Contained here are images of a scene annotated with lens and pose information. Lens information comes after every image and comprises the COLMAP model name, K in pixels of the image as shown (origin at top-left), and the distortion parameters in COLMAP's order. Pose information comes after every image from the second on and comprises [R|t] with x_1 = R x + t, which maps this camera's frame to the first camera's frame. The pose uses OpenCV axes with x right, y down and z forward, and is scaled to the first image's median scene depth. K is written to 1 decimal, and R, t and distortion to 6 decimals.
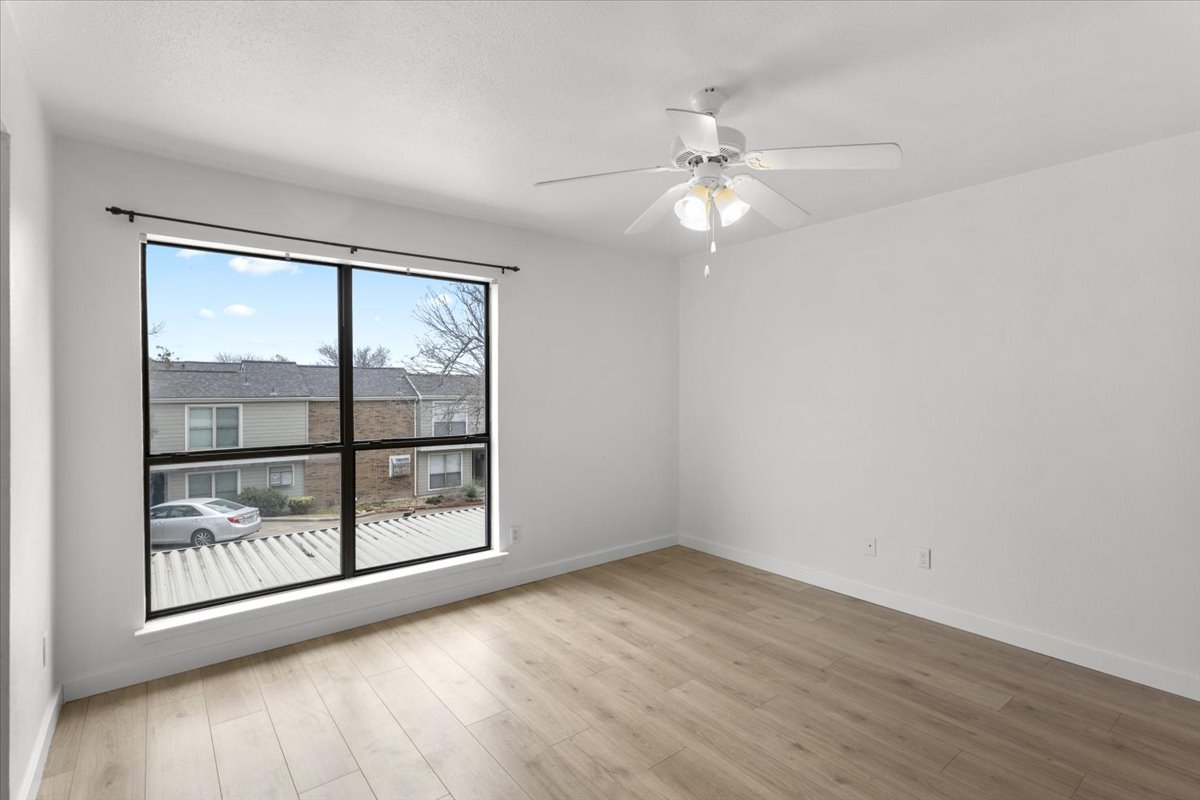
lens RADIAL K [[566.0, 0, 608.1], [0, 566.0, 399.6], [0, 0, 1]] dist [0.009676, -0.000372]
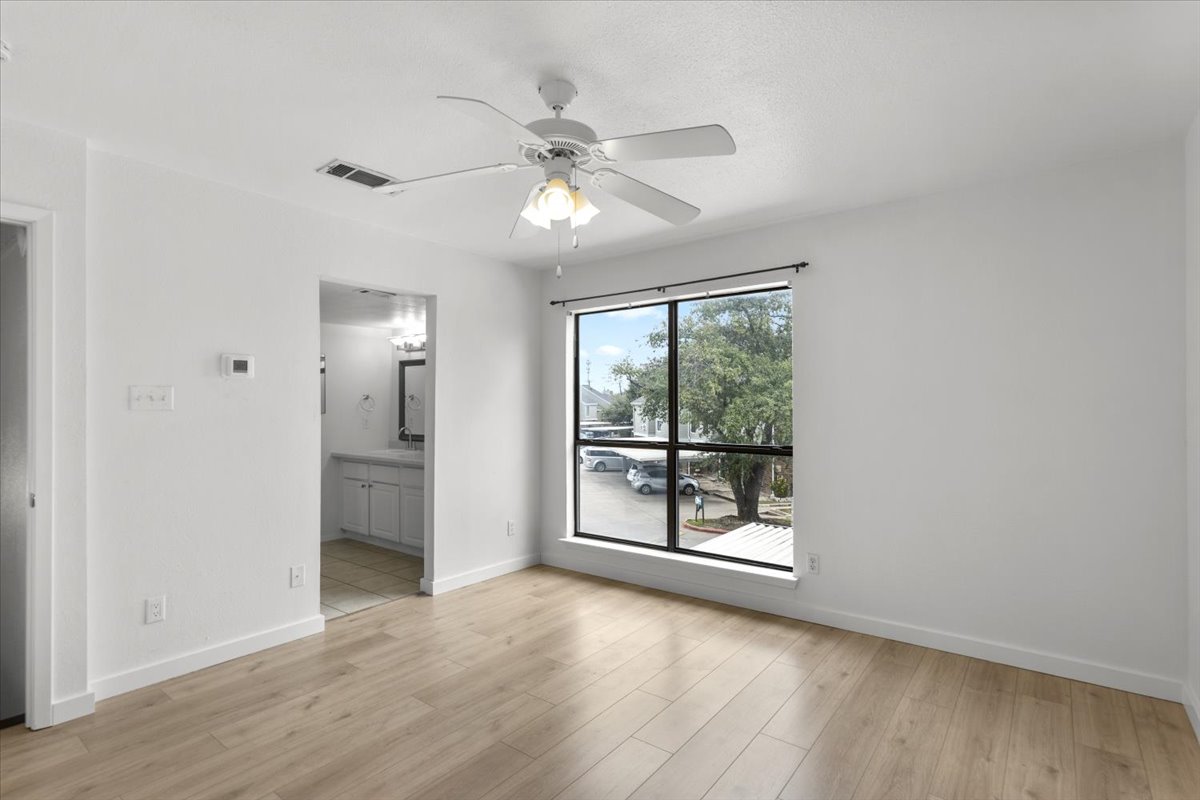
lens RADIAL K [[583.8, 0, 617.1], [0, 583.8, 396.5], [0, 0, 1]] dist [0.015054, 0.000197]
pose [[0.249474, -0.010450, -0.968325, 0.779405], [-0.010665, 0.999851, -0.013538, -0.006767], [0.968323, 0.013705, 0.249326, 0.576255]]
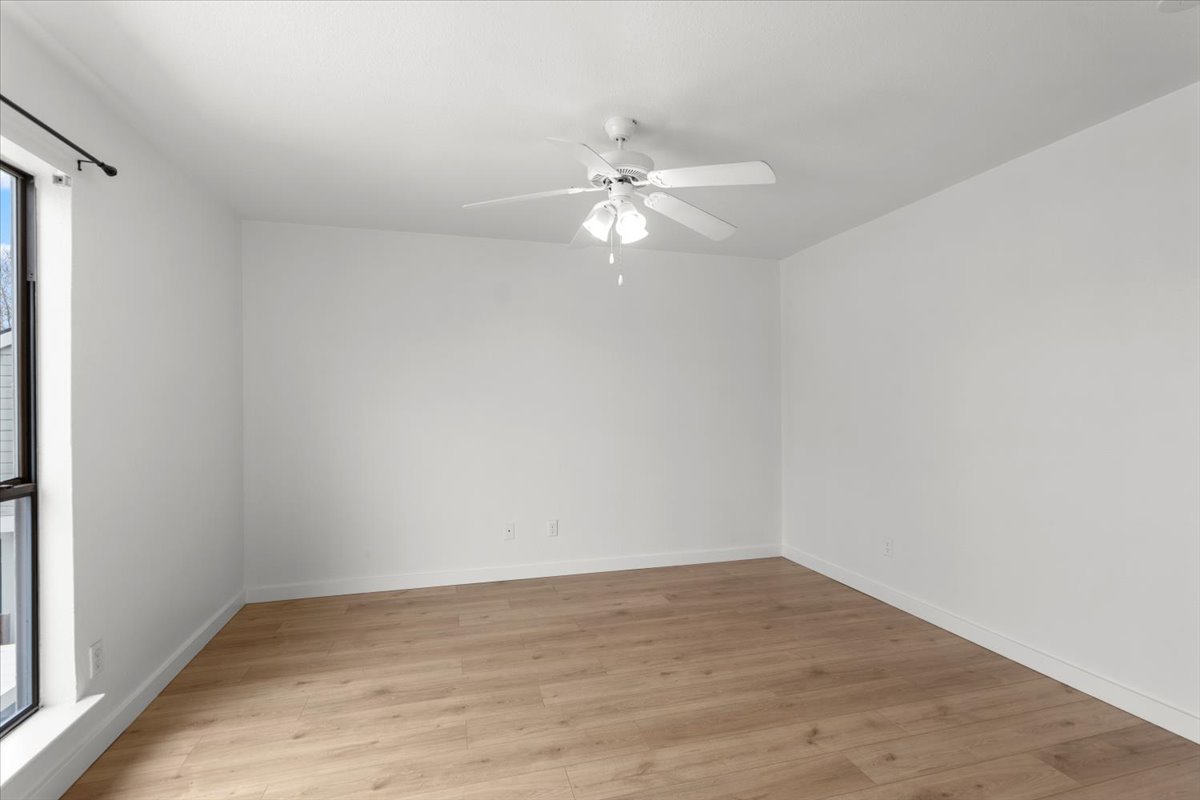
lens RADIAL K [[566.0, 0, 608.1], [0, 566.0, 399.6], [0, 0, 1]] dist [0.009676, -0.000372]
pose [[0.387215, 0.001970, 0.921987, -0.579130], [0.018962, 0.999769, -0.010100, 0.007318], [-0.921795, 0.021393, 0.387088, 0.406086]]
